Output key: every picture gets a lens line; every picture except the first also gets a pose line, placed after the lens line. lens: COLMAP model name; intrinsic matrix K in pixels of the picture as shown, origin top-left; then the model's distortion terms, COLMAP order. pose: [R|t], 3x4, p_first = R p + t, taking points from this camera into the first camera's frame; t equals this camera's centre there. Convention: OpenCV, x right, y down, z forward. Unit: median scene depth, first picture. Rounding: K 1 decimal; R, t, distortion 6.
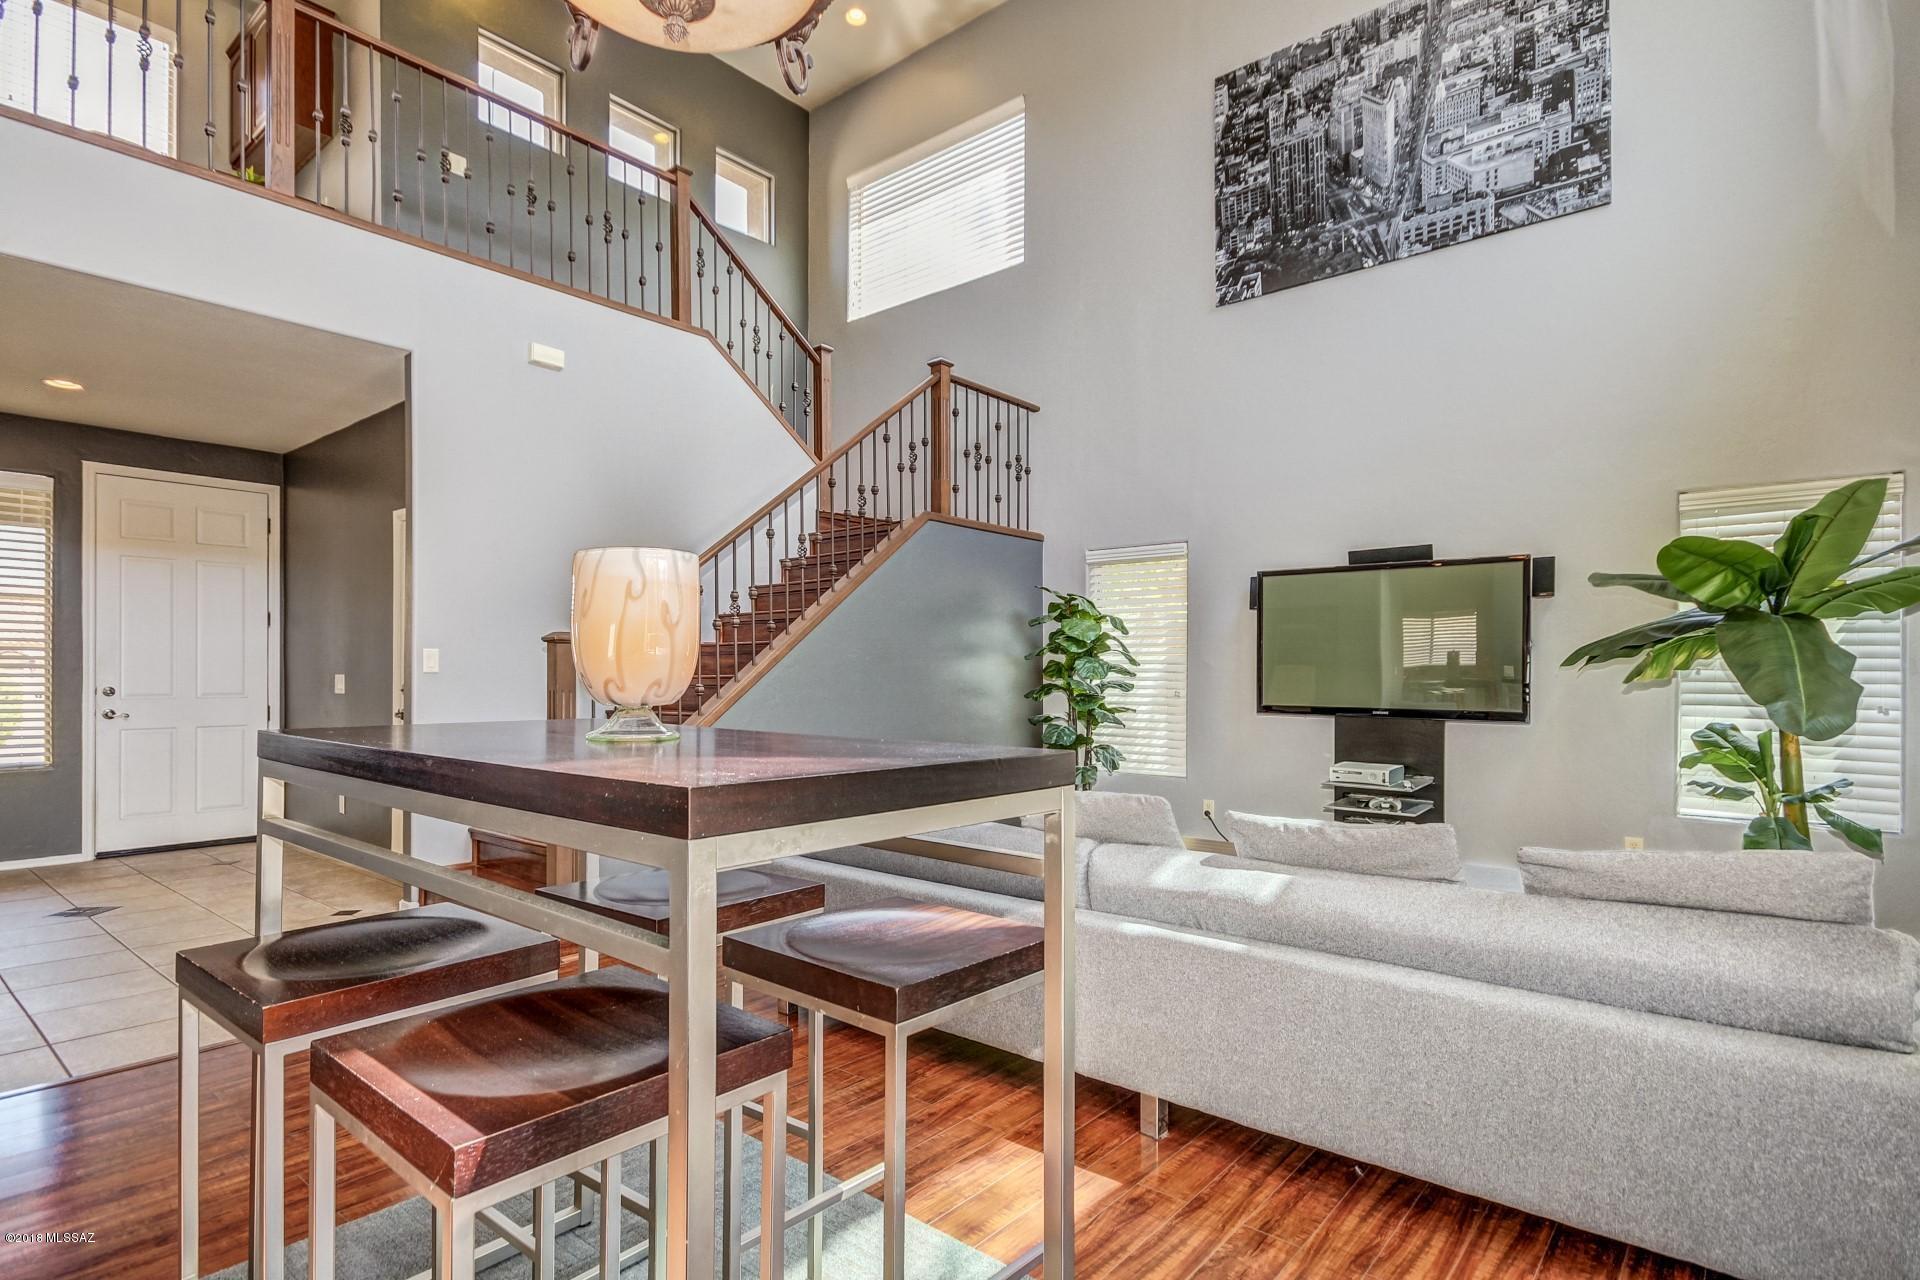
lens RADIAL K [[1017.2, 0, 990.4], [0, 1017.2, 662.0], [0, 0, 1]] dist [0.024325, -0.002469]
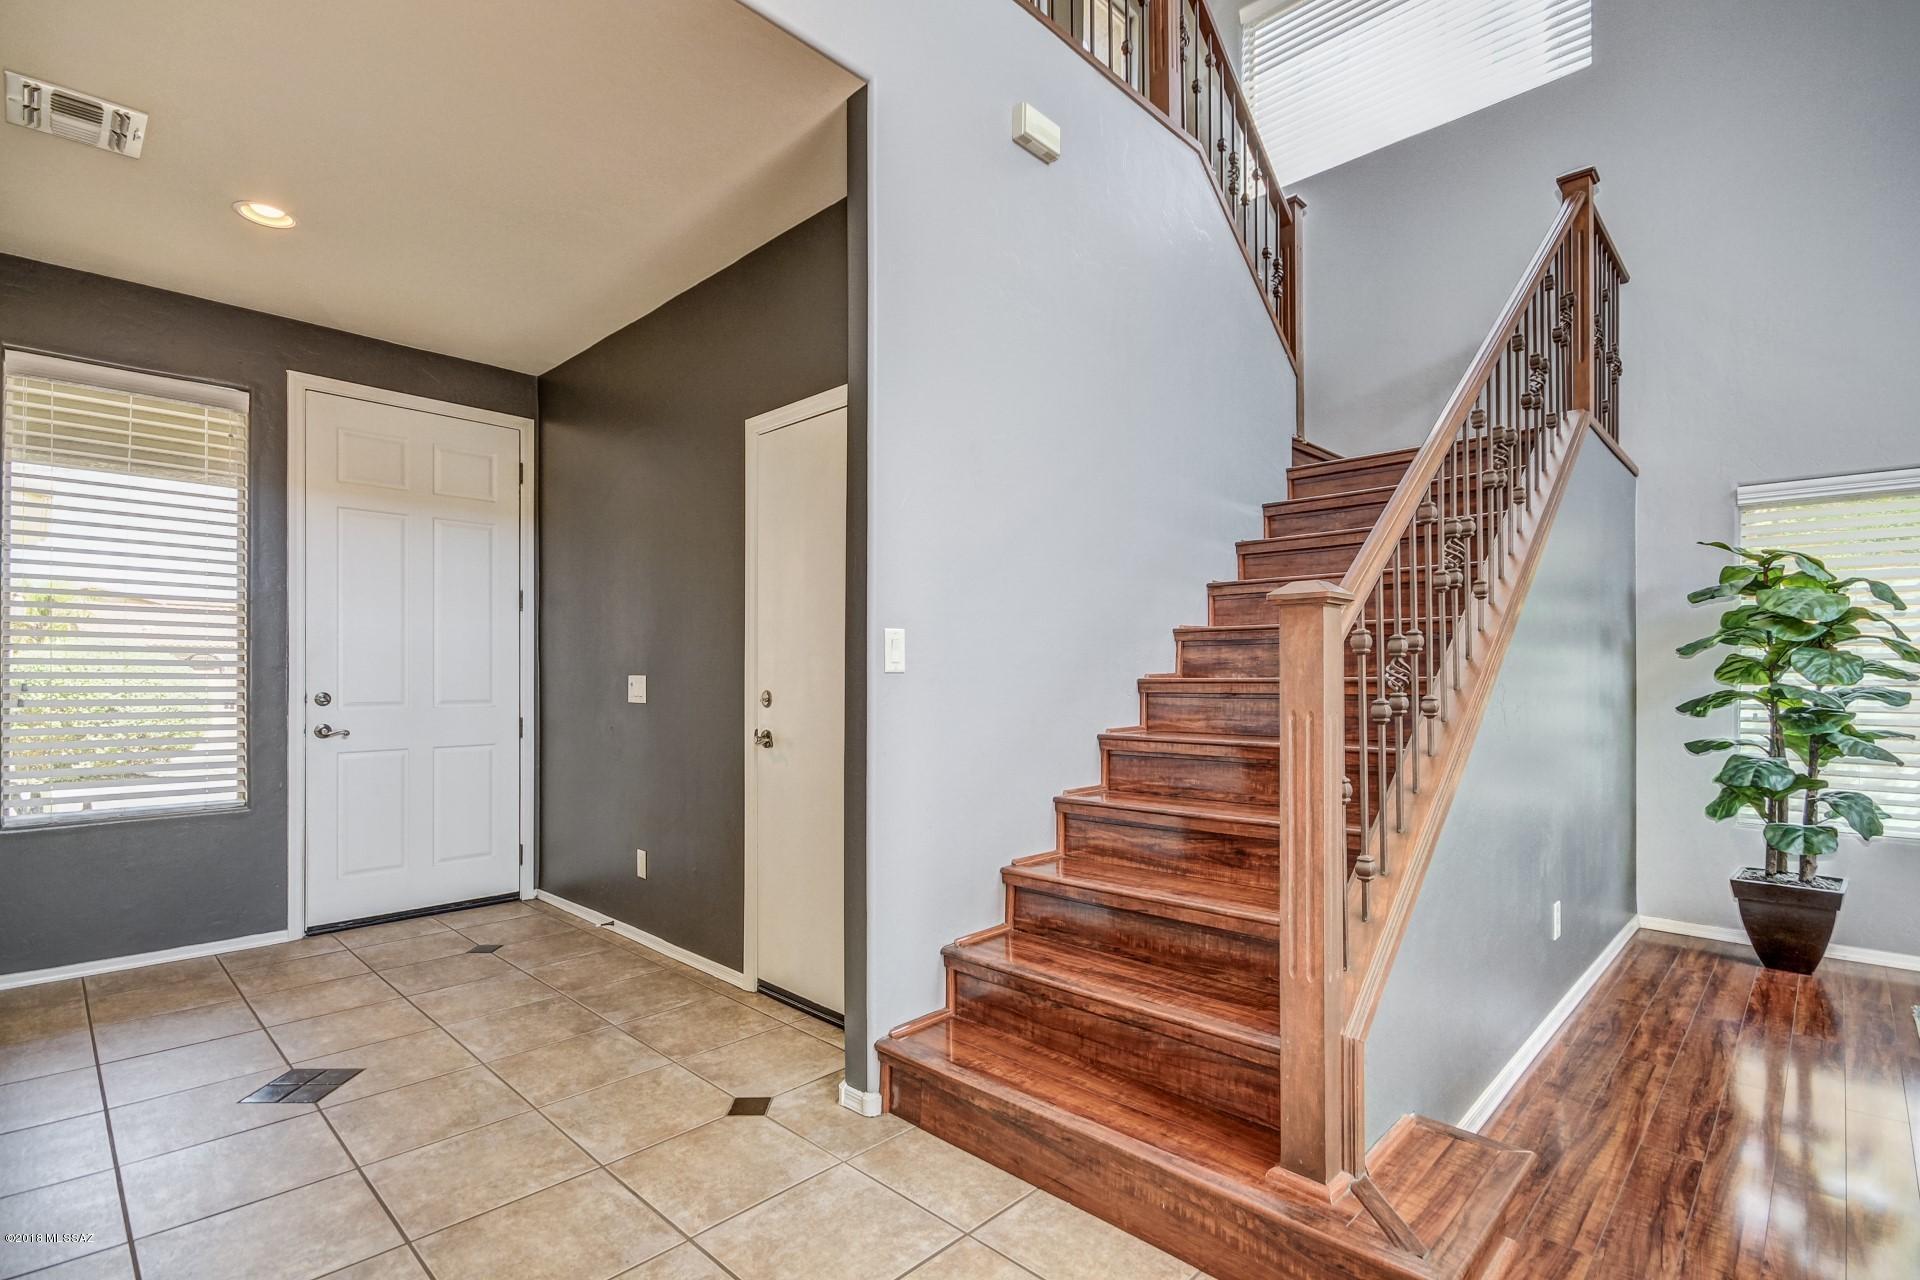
lens RADIAL K [[916.8, 0, 976.8], [0, 916.8, 670.6], [0, 0, 1]] dist [0.019975, -0.006435]
pose [[0.998136, 0.000933, -0.061015, -0.373905], [-0.000780, 0.999996, 0.002542, 0.007383], [0.061017, -0.002490, 0.998134, 0.403392]]
